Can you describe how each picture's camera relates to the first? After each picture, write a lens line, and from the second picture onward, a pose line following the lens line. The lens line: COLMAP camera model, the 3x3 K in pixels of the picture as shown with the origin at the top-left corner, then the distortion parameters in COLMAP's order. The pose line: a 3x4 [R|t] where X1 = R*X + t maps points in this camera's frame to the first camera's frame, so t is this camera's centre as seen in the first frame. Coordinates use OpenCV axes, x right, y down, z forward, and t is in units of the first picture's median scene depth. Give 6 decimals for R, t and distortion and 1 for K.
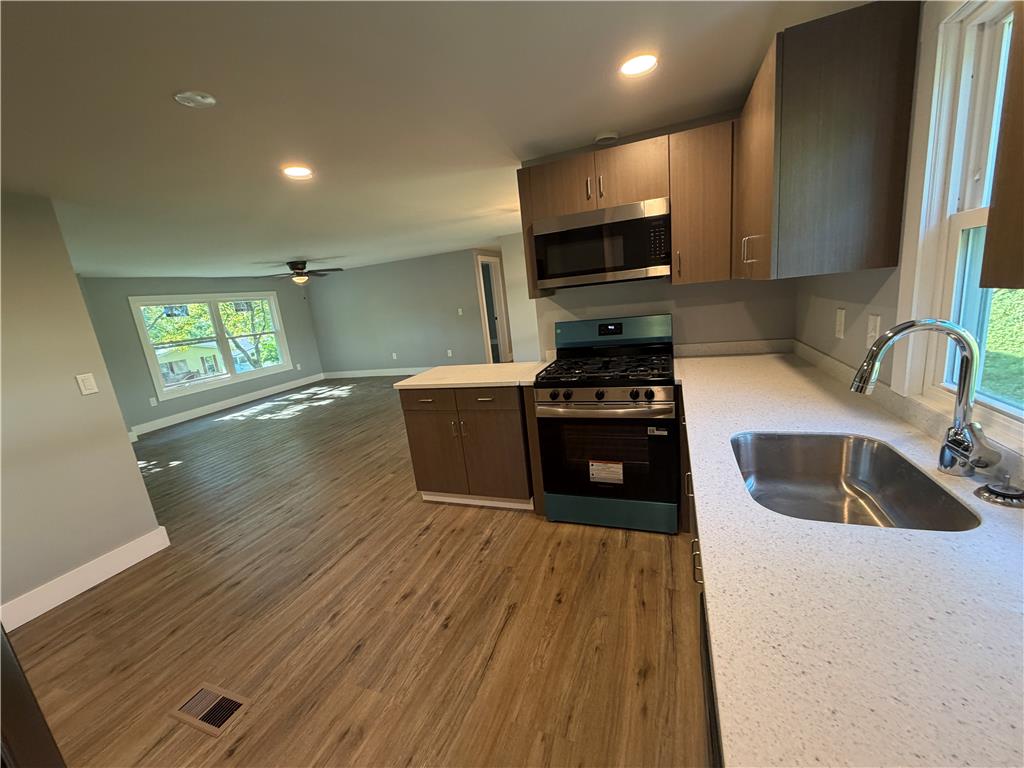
lens RADIAL K [[408.0, 0, 508.5], [0, 408.0, 383.7], [0, 0, 1]] dist [-0.000610, -0.000157]
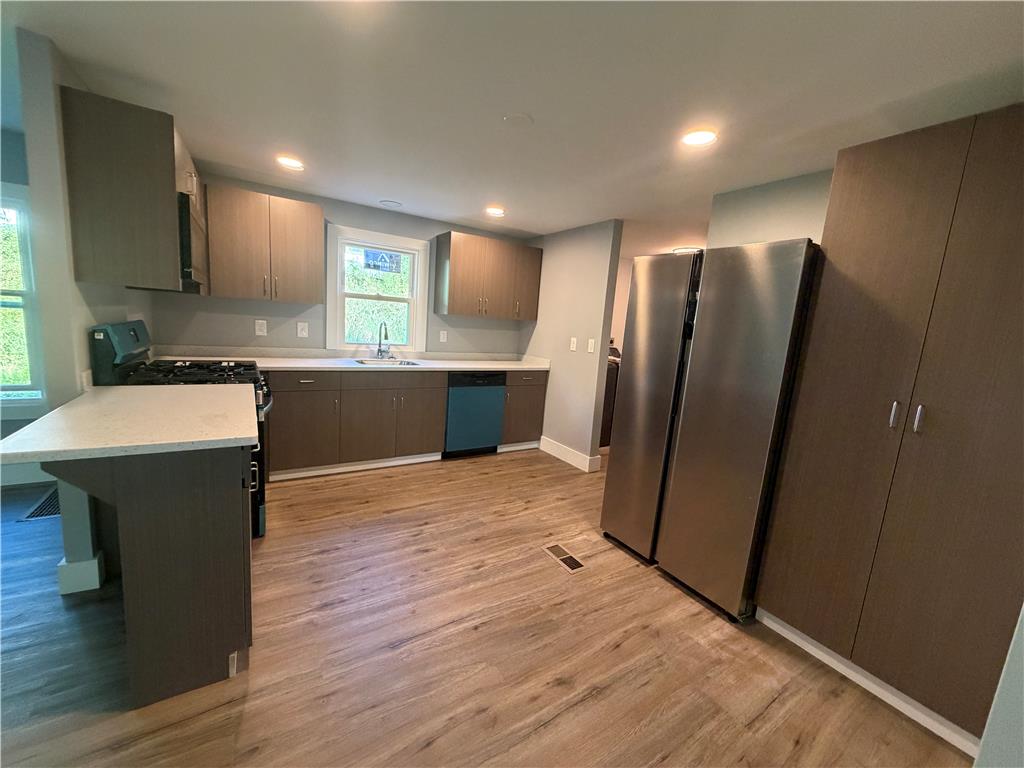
lens RADIAL K [[407.3, 0, 508.7], [0, 407.3, 384.5], [0, 0, 1]] dist [-0.001496, 0.000611]
pose [[-0.802495, -0.041978, 0.595180, -0.980511], [0.140888, 0.955982, 0.257388, -0.167968], [-0.579786, 0.290406, -0.761257, 1.421553]]
